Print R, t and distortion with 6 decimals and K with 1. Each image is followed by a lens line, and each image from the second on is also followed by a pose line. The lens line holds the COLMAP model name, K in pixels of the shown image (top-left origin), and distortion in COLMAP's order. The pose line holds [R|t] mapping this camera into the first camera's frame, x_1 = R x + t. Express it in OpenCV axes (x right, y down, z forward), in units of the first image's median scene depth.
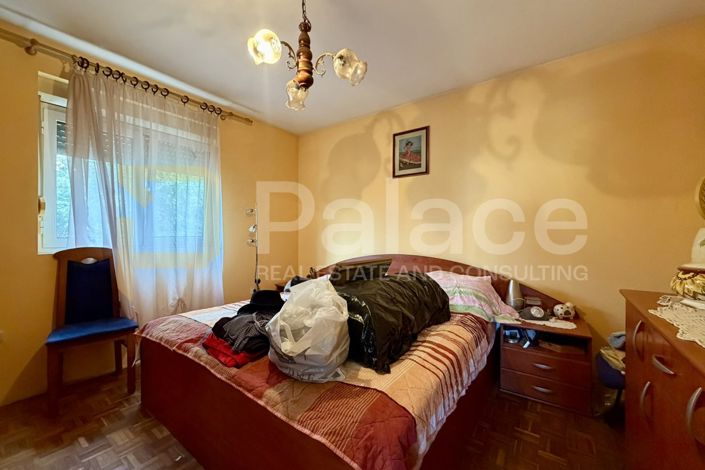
lens RADIAL K [[286.1, 0, 354.1], [0, 286.1, 231.4], [0, 0, 1]] dist [0.000154, -0.000050]
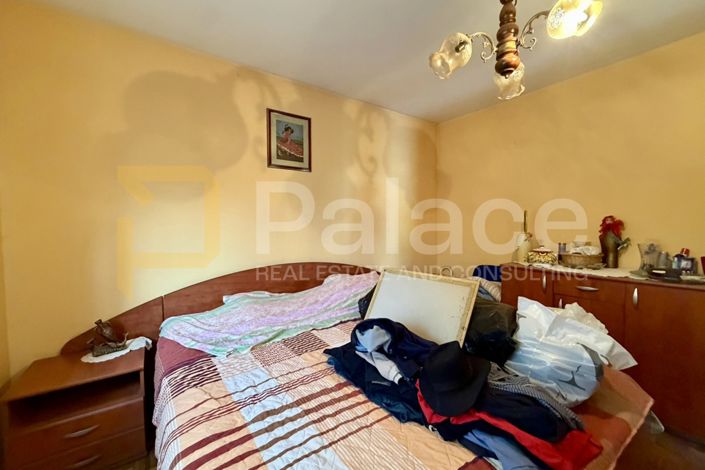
lens RADIAL K [[286.1, 0, 354.1], [0, 286.1, 231.4], [0, 0, 1]] dist [0.000154, -0.000050]
pose [[0.304858, -0.040451, 0.951538, -0.548141], [0.004688, 0.999149, 0.040972, -0.046174], [-0.952386, -0.008030, 0.304788, 0.570274]]
